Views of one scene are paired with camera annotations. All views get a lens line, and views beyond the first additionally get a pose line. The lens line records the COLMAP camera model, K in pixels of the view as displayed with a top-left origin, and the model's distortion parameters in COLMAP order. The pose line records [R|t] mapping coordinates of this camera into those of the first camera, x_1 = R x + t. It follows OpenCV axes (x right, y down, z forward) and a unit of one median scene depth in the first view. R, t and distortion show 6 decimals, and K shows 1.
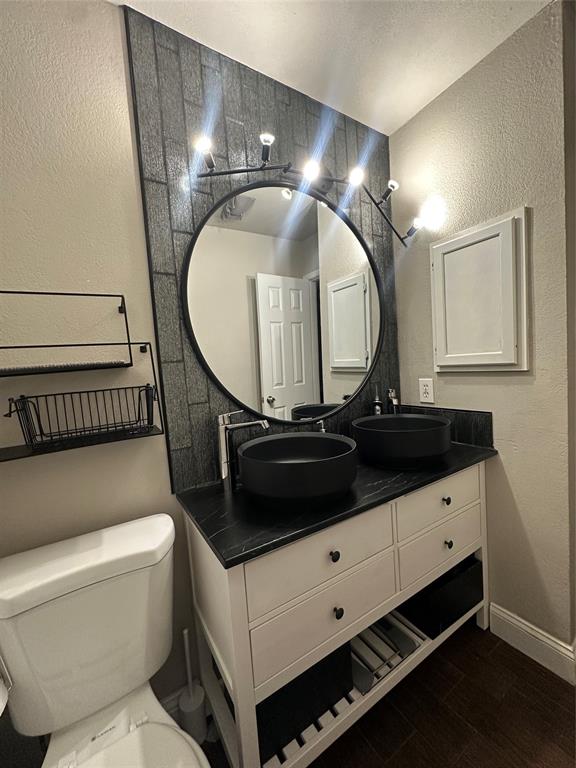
lens RADIAL K [[306.2, 0, 288.0], [0, 306.2, 382.9], [0, 0, 1]] dist [-0.001205, 0.000542]
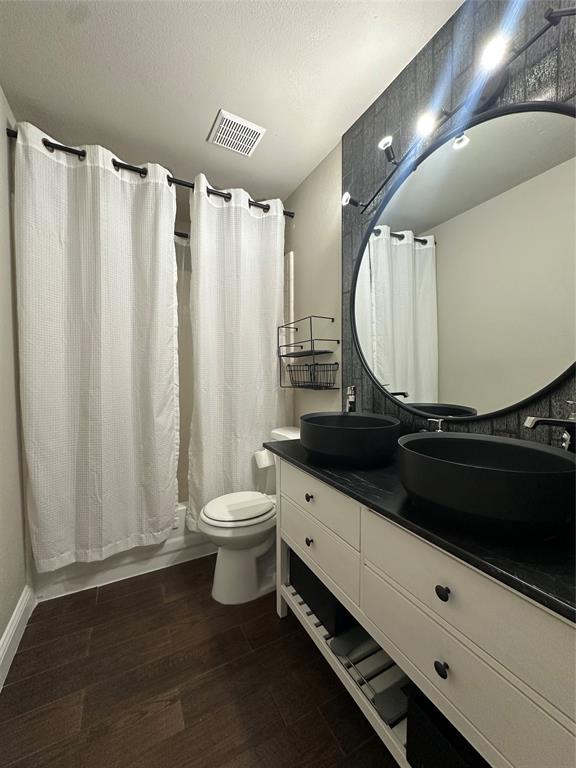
lens RADIAL K [[306.2, 0, 288.0], [0, 306.2, 382.9], [0, 0, 1]] dist [-0.001205, 0.000542]
pose [[-0.071604, 0.108064, -0.991562, 1.219187], [-0.051786, 0.992370, 0.111891, -0.060667], [0.996088, 0.059361, -0.065462, 0.829306]]
